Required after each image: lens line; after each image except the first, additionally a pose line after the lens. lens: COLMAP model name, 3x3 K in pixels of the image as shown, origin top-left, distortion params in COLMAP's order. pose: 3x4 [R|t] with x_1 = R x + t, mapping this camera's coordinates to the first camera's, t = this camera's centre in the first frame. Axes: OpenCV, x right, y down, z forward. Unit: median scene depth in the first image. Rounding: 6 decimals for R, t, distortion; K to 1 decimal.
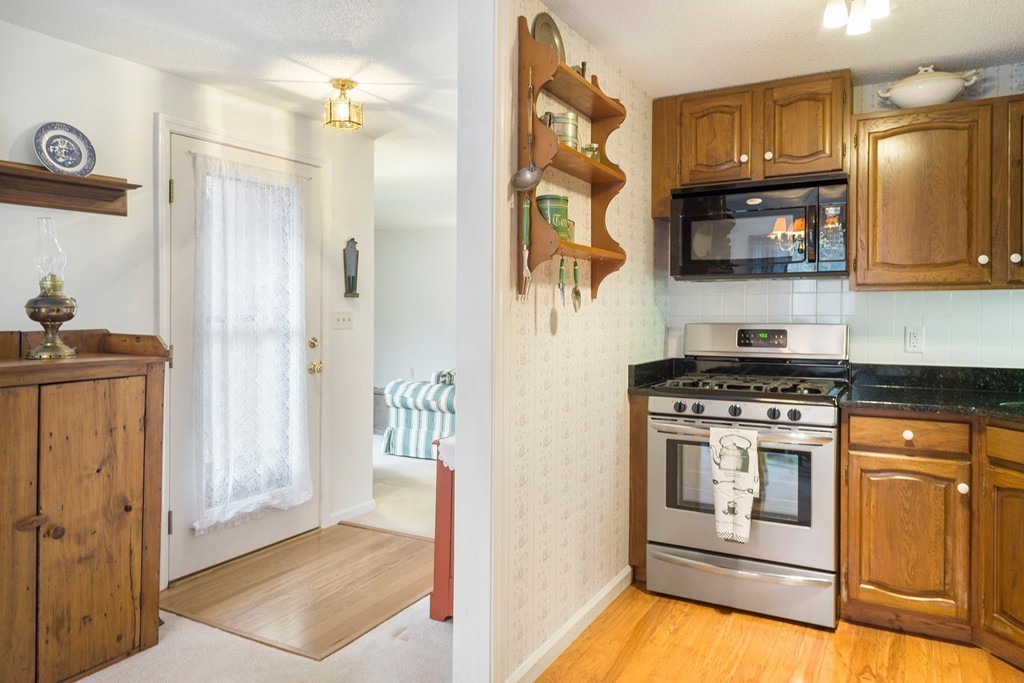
lens RADIAL K [[693.5, 0, 510.8], [0, 693.5, 309.7], [0, 0, 1]] dist [-0.004105, -0.001652]
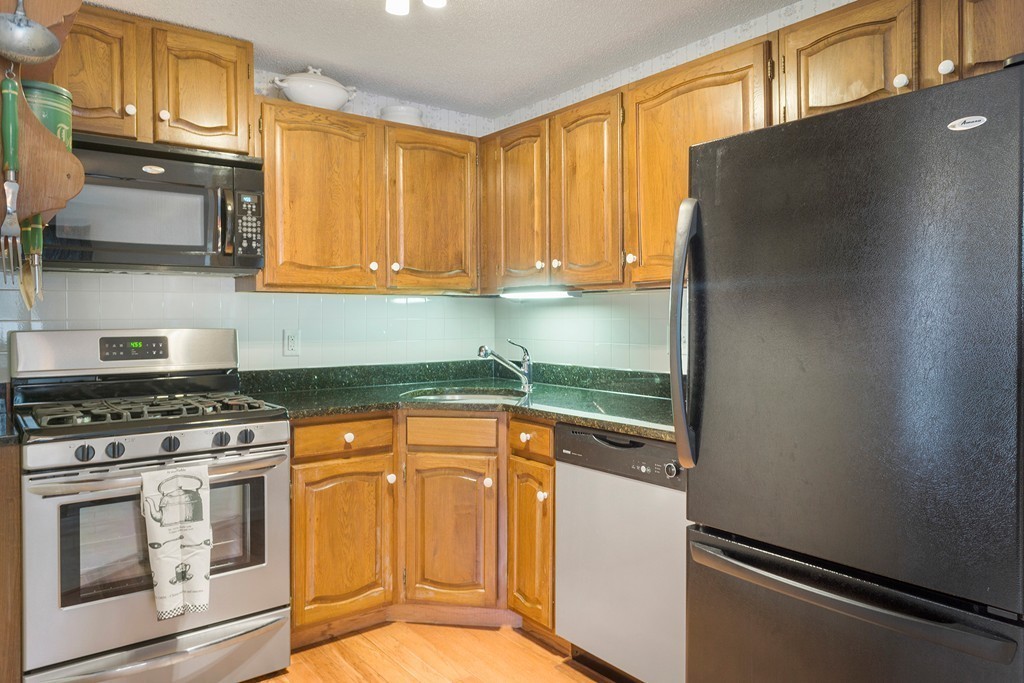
lens RADIAL K [[690.0, 0, 513.0], [0, 690.0, 329.1], [0, 0, 1]] dist [0.024619, -0.033824]
pose [[0.385364, -0.014594, 0.922649, -0.232325], [0.000599, 0.999879, 0.015565, 0.009495], [-0.922765, -0.005446, 0.385326, 0.376445]]
